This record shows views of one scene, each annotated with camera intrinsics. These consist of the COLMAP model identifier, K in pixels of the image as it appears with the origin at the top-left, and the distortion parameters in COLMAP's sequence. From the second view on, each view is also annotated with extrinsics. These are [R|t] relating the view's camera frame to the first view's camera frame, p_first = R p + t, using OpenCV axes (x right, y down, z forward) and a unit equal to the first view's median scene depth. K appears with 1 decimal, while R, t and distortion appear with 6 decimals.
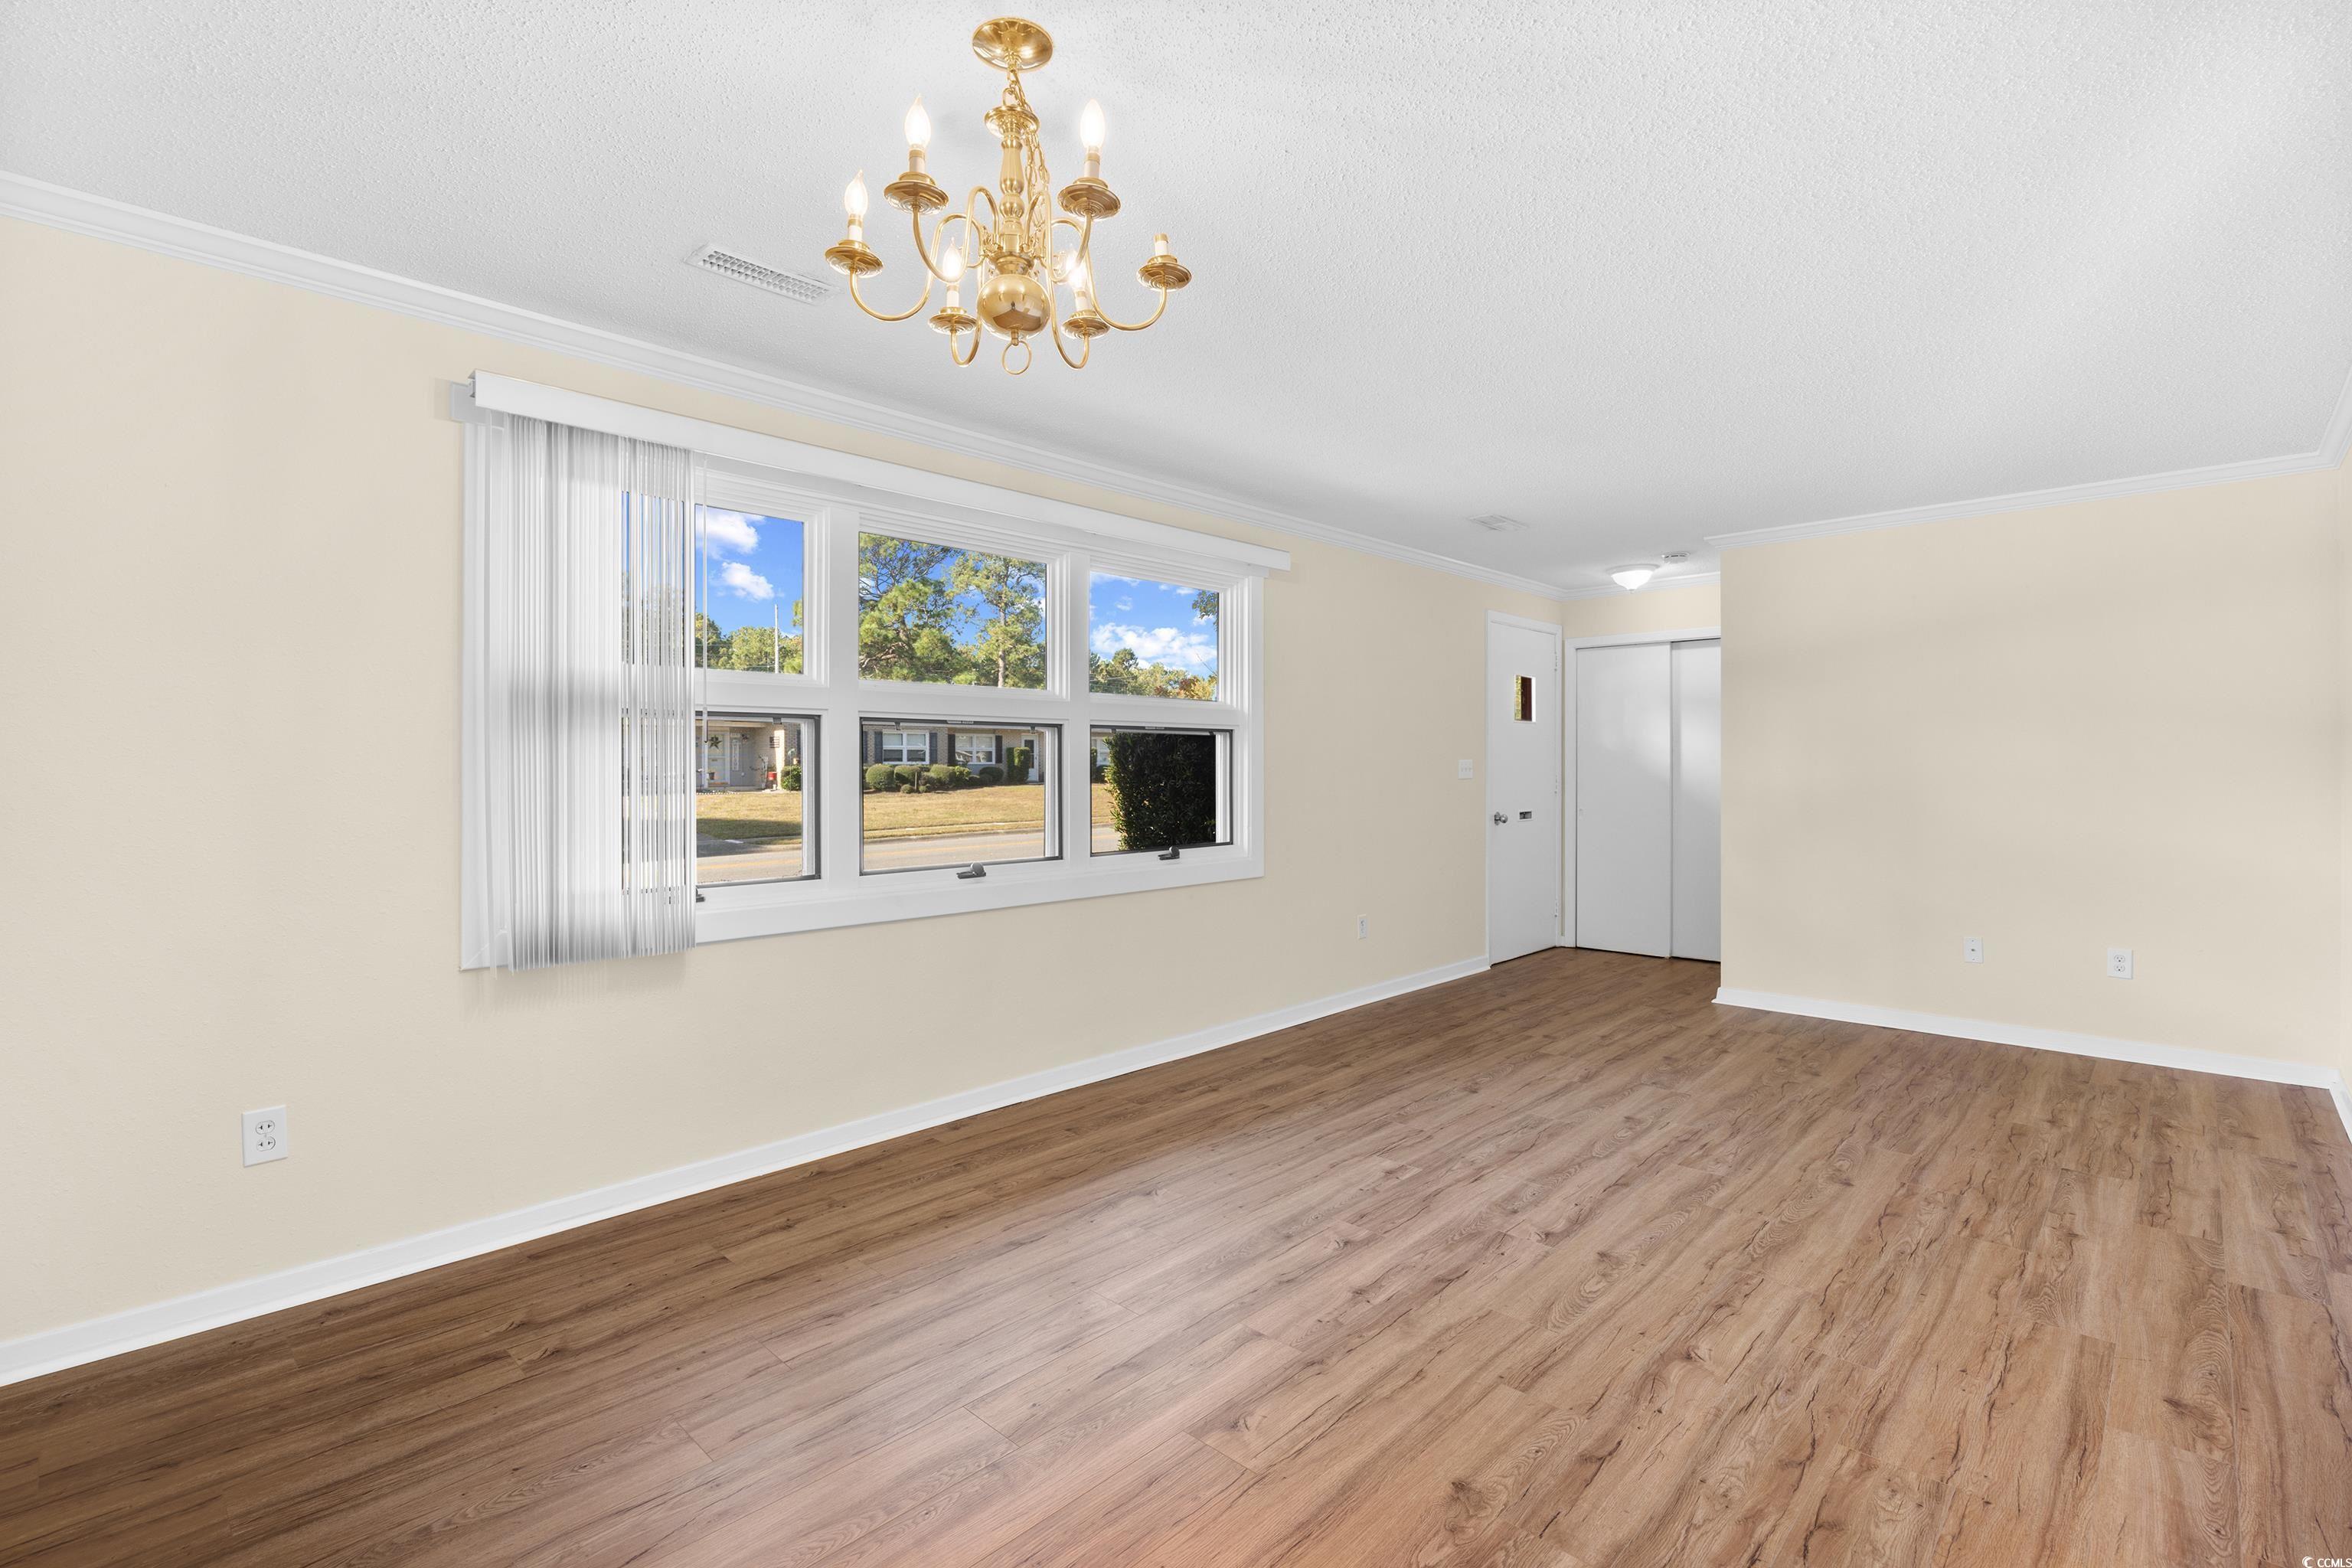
lens RADIAL K [[1065.1, 0, 1178.3], [0, 1065.1, 763.4], [0, 0, 1]] dist [-0.018196, 0.001341]
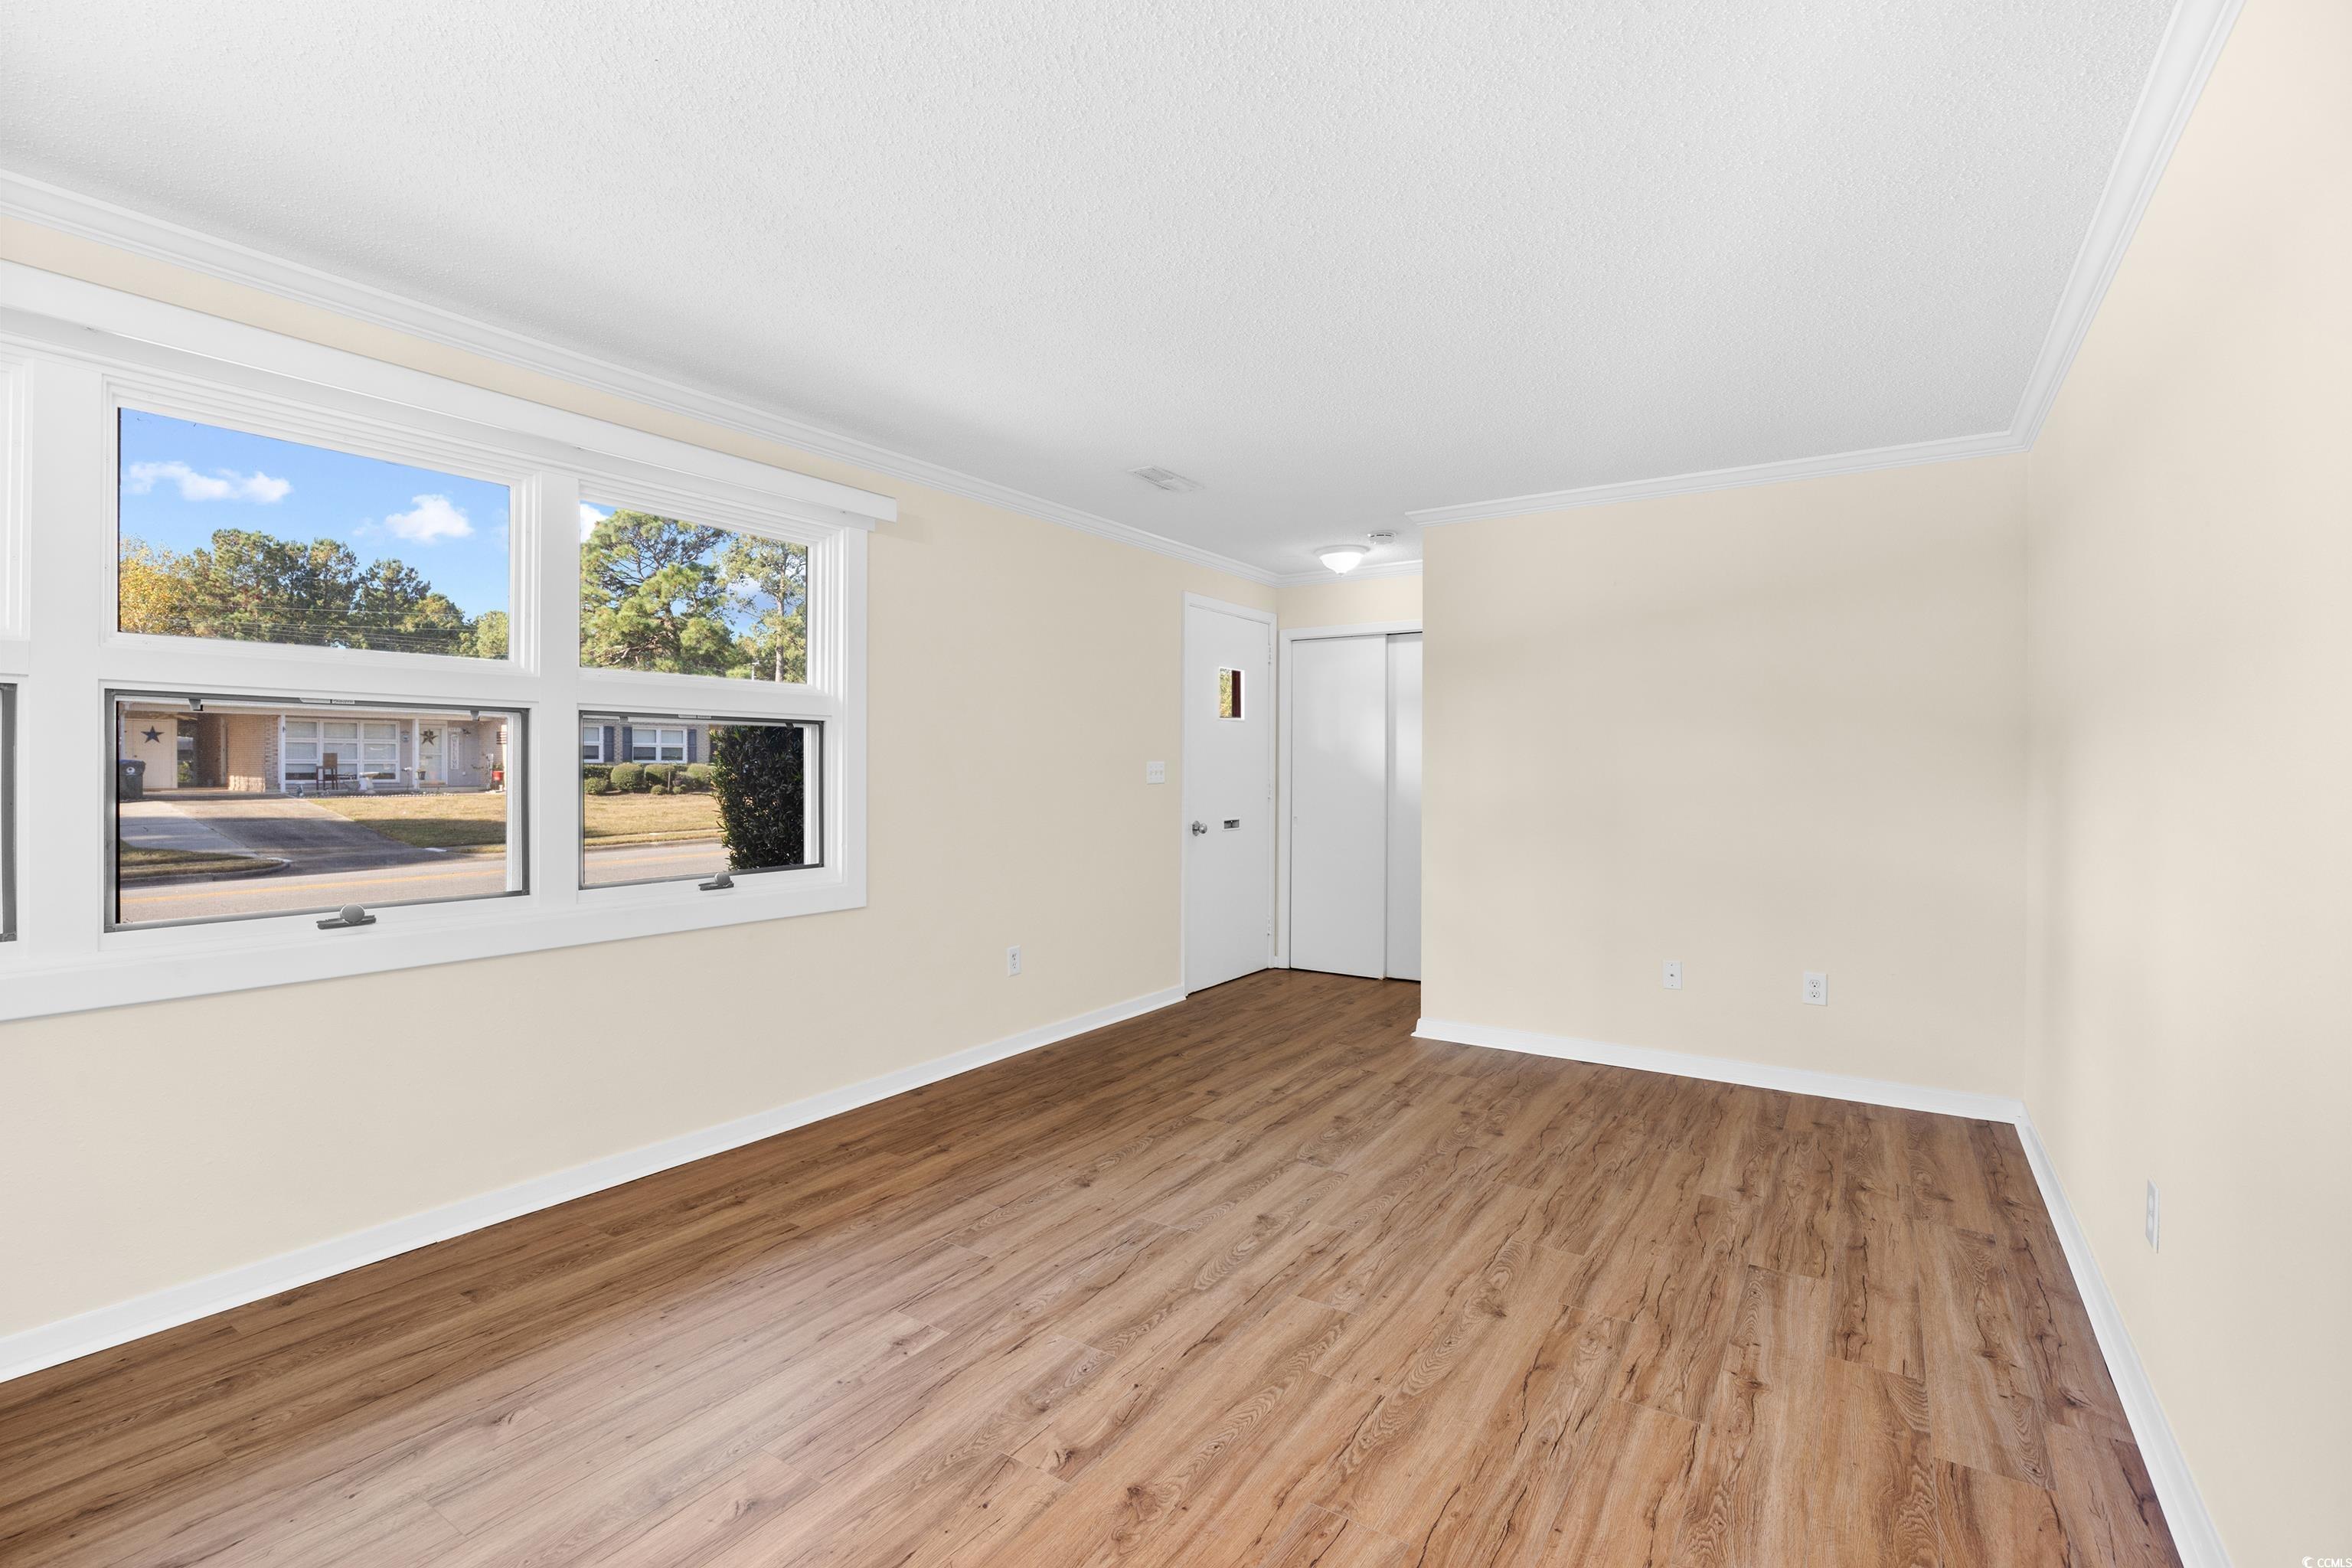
lens RADIAL K [[1065.1, 0, 1179.6], [0, 1065.1, 765.5], [0, 0, 1]] dist [-0.018196, 0.001341]
pose [[0.982526, 0.006049, 0.186028, 0.212091], [-0.006169, 0.999981, 0.000066, -0.000516], [-0.186024, -0.001212, 0.982545, 0.232855]]
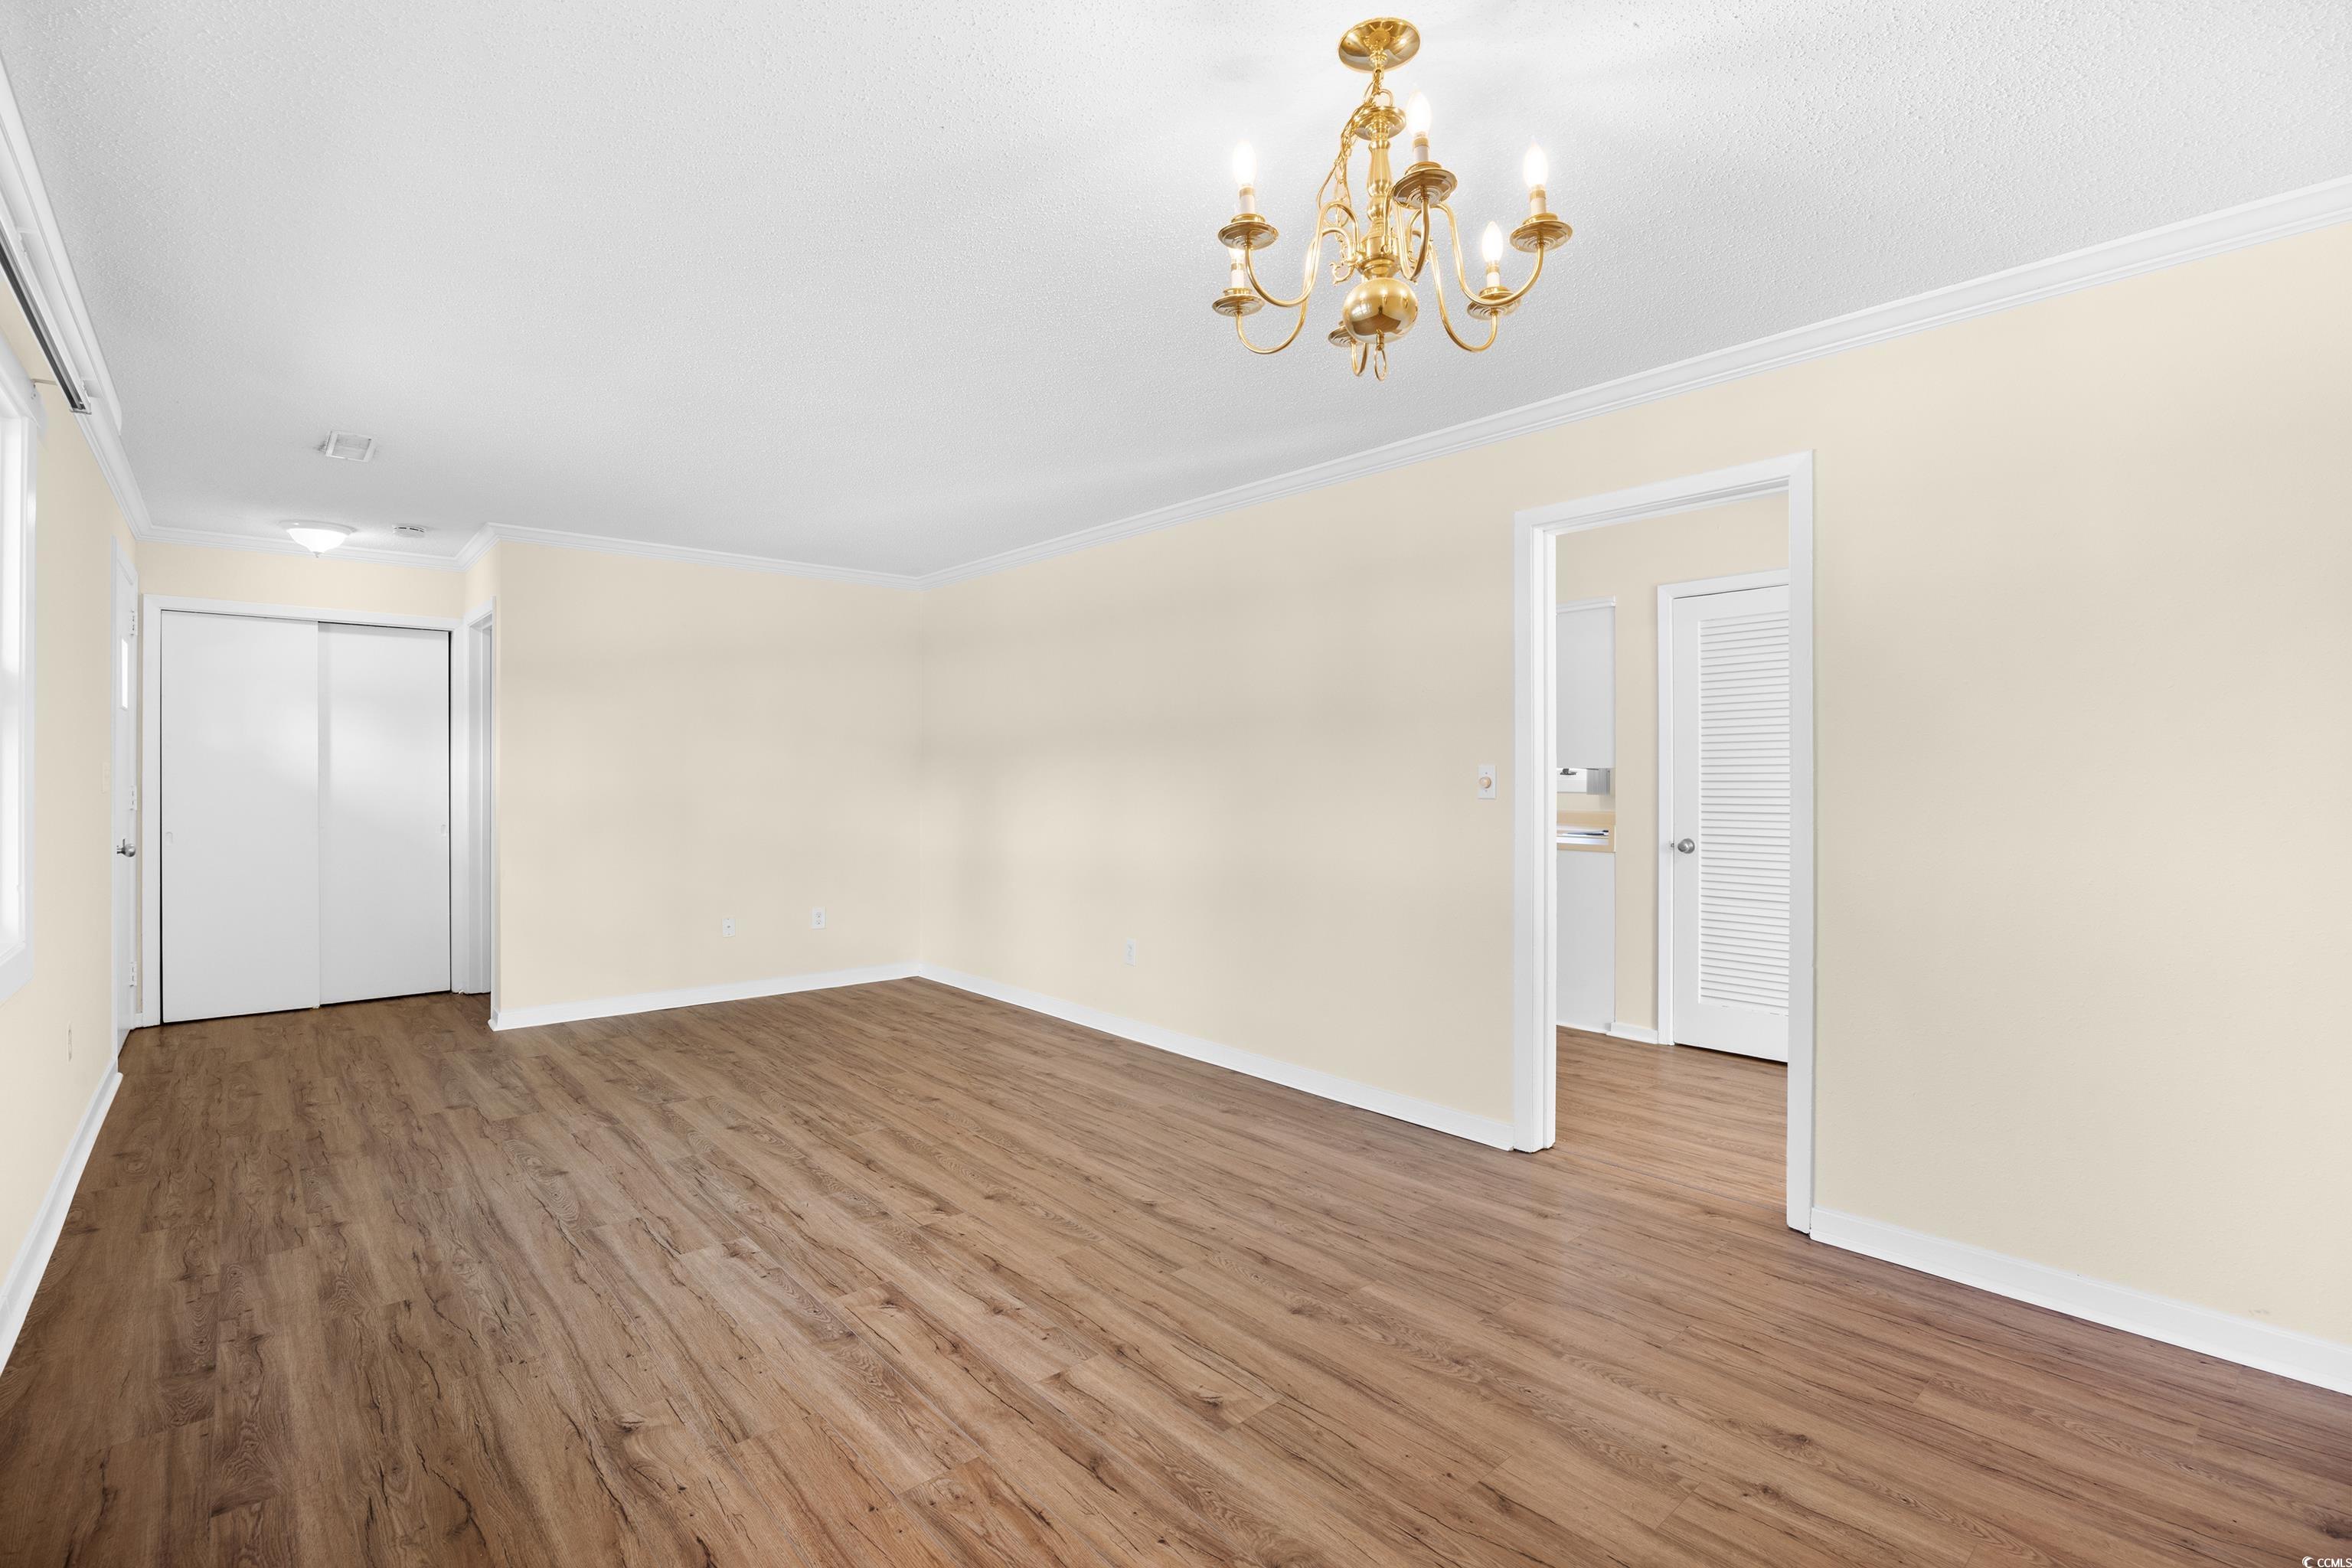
lens RADIAL K [[1065.1, 0, 1159.3], [0, 1065.1, 795.0], [0, 0, 1]] dist [-0.018196, 0.001341]
pose [[0.090742, -0.017384, 0.995723, -0.515575], [-0.006429, 0.999817, 0.018041, 0.001085], [-0.995854, -0.008039, 0.090614, 0.502042]]
